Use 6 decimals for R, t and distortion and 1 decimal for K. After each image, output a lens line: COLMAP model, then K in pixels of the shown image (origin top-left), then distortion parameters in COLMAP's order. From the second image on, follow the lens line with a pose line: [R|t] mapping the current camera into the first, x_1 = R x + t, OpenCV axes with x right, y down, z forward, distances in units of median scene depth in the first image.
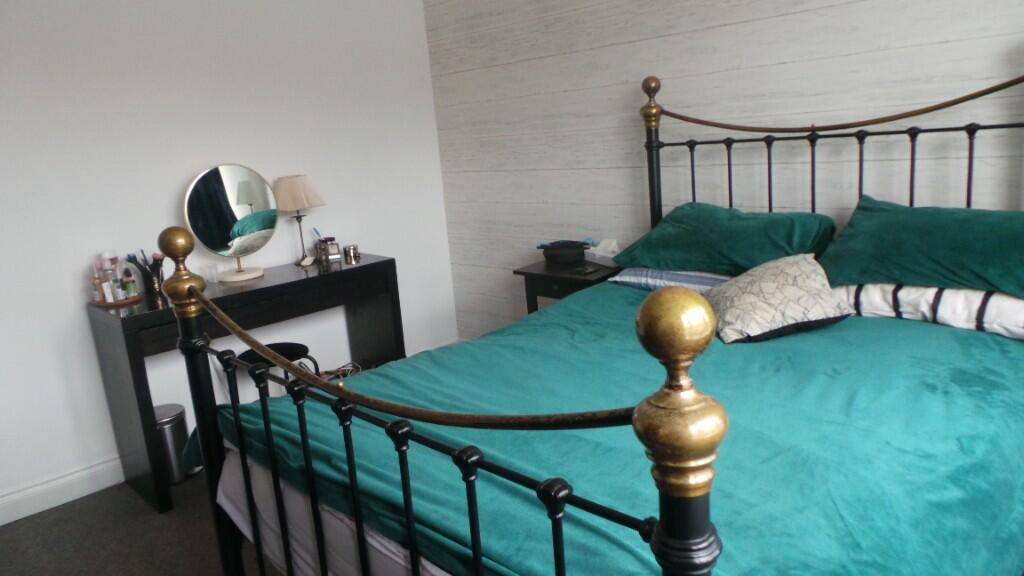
lens RADIAL K [[715.6, 0, 512.6], [0, 715.6, 291.2], [0, 0, 1]] dist [0.001065, 0.005434]
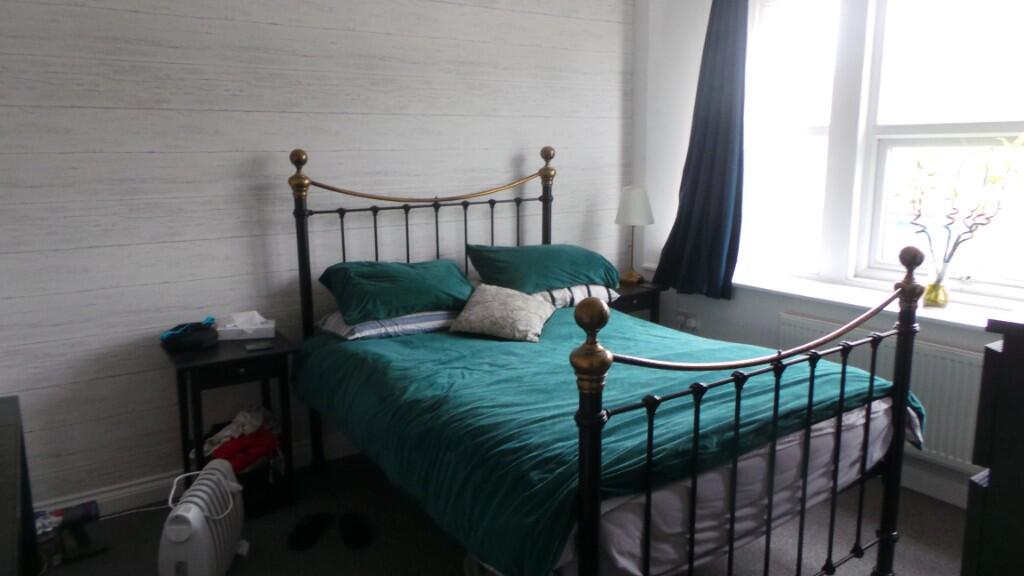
lens RADIAL K [[715.6, 0, 512.6], [0, 715.6, 291.2], [0, 0, 1]] dist [0.001065, 0.005434]
pose [[0.185177, -0.113434, 0.976136, -0.847900], [0.210060, 0.974926, 0.073444, -0.111543], [-0.959992, 0.191447, 0.204362, 0.545049]]
